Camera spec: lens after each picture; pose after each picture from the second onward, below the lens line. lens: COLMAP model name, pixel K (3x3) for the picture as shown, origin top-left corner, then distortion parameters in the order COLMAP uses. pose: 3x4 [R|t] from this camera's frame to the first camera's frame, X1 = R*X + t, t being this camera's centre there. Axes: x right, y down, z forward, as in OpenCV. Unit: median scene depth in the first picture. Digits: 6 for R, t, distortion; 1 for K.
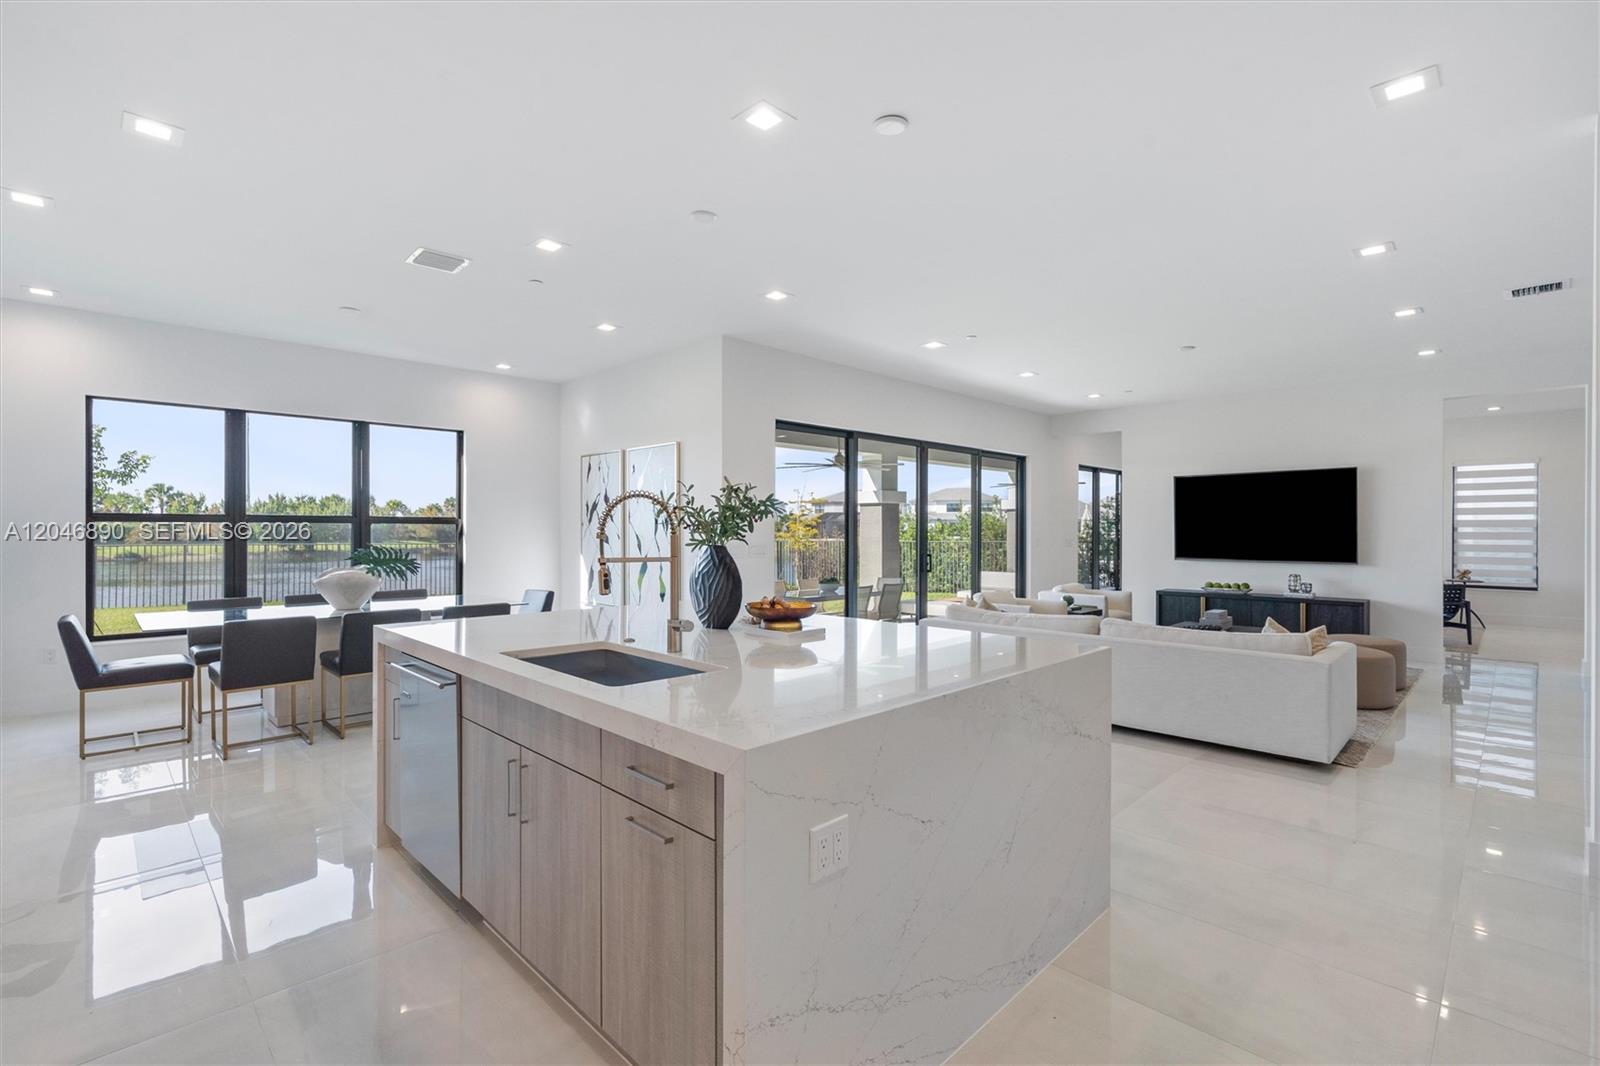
lens RADIAL K [[728.6, 0, 794.0], [0, 728.6, 526.6], [0, 0, 1]] dist [-0.007052, 0.004617]
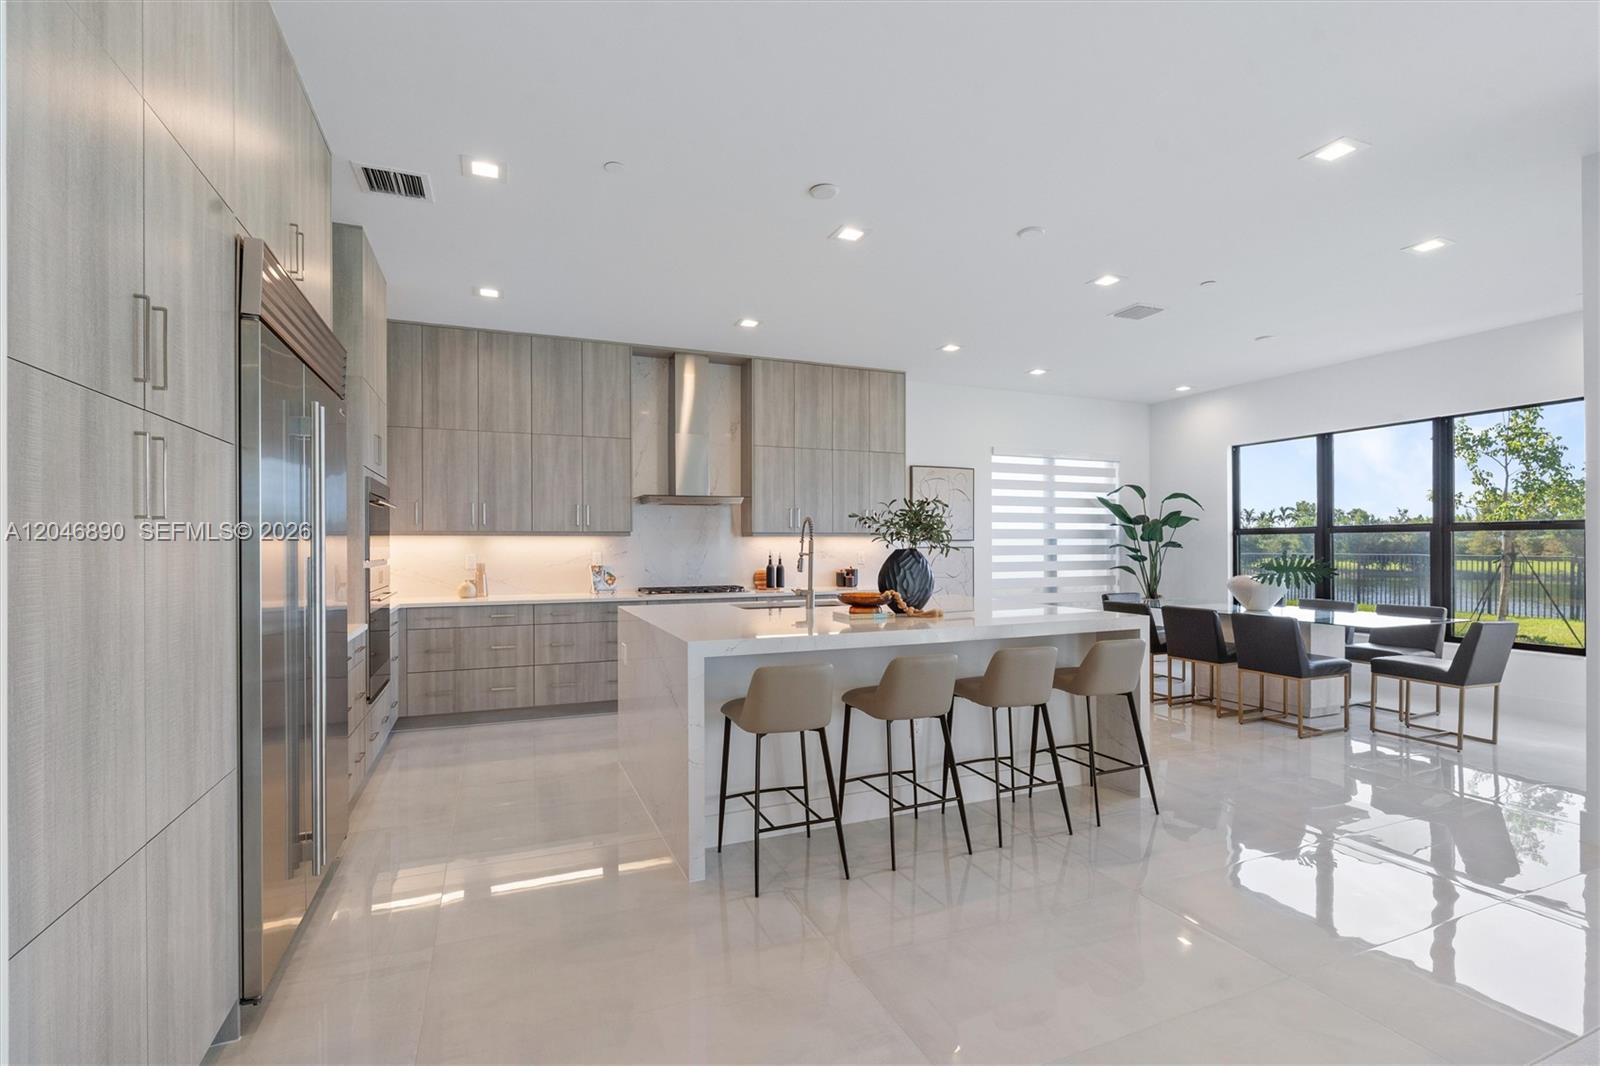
lens RADIAL K [[728.6, 0, 795.2], [0, 728.6, 546.1], [0, 0, 1]] dist [-0.007052, 0.004617]
pose [[-0.371359, 0.000449, -0.928489, 0.478603], [0.006526, 0.999976, -0.002126, 0.008806], [0.928467, -0.006849, -0.371353, 0.520205]]
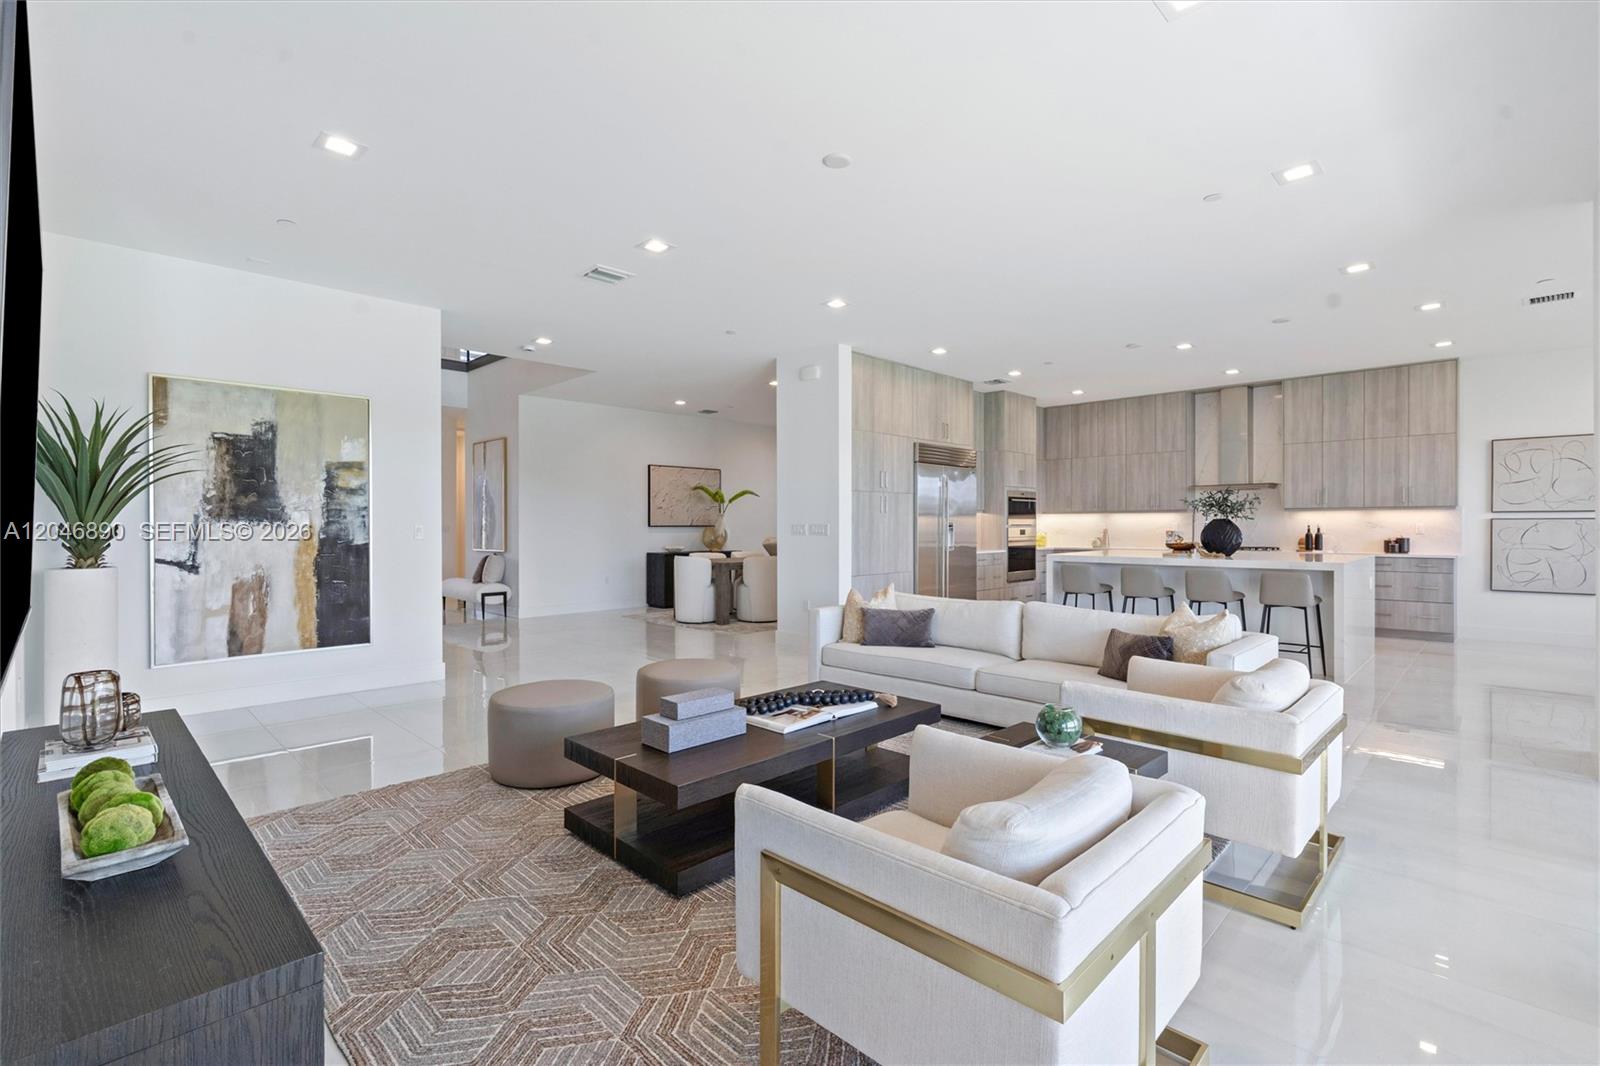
lens RADIAL K [[728.6, 0, 798.4], [0, 728.6, 527.1], [0, 0, 1]] dist [-0.007052, 0.004617]
pose [[-0.999839, 0.000899, -0.017923, 0.498188], [0.000913, 0.999999, -0.000765, 0.020364], [0.017922, -0.000781, -0.999839, 1.273640]]
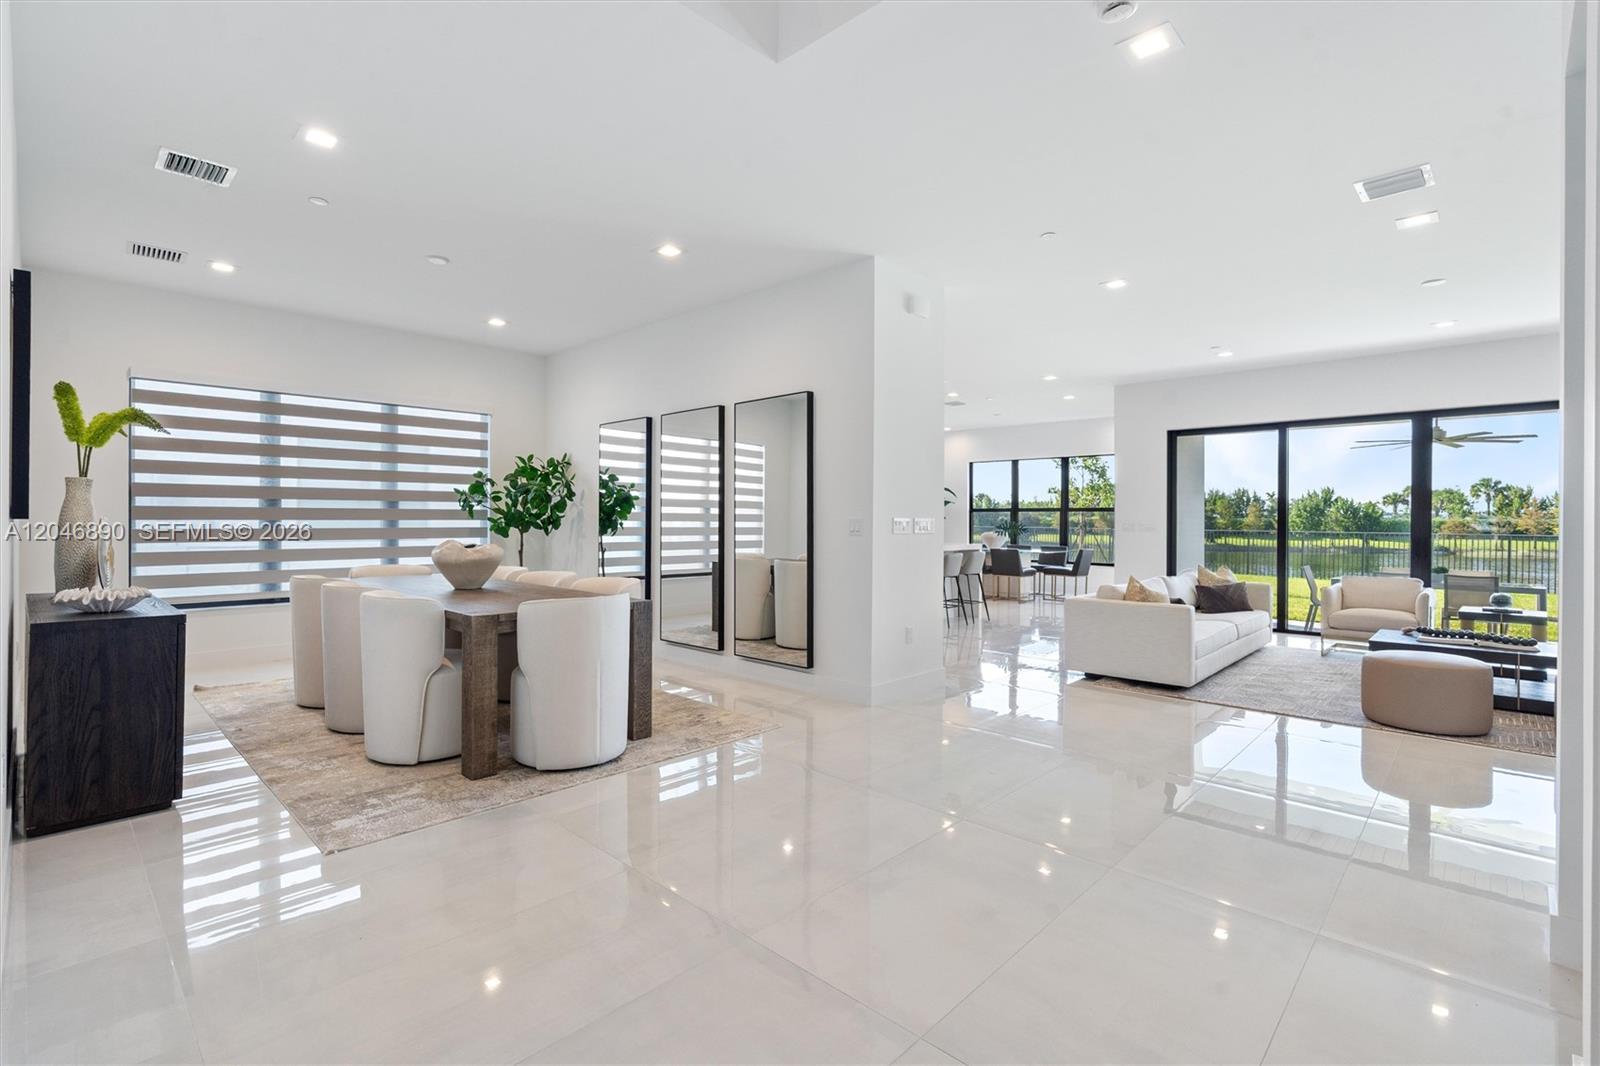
lens RADIAL K [[728.6, 0, 791.3], [0, 728.6, 521.5], [0, 0, 1]] dist [-0.007052, 0.004617]
pose [[0.025350, -0.000304, -0.999679, 1.122095], [-0.001523, 0.999999, -0.000342, 0.019924], [0.999677, 0.001532, 0.025349, 0.216976]]
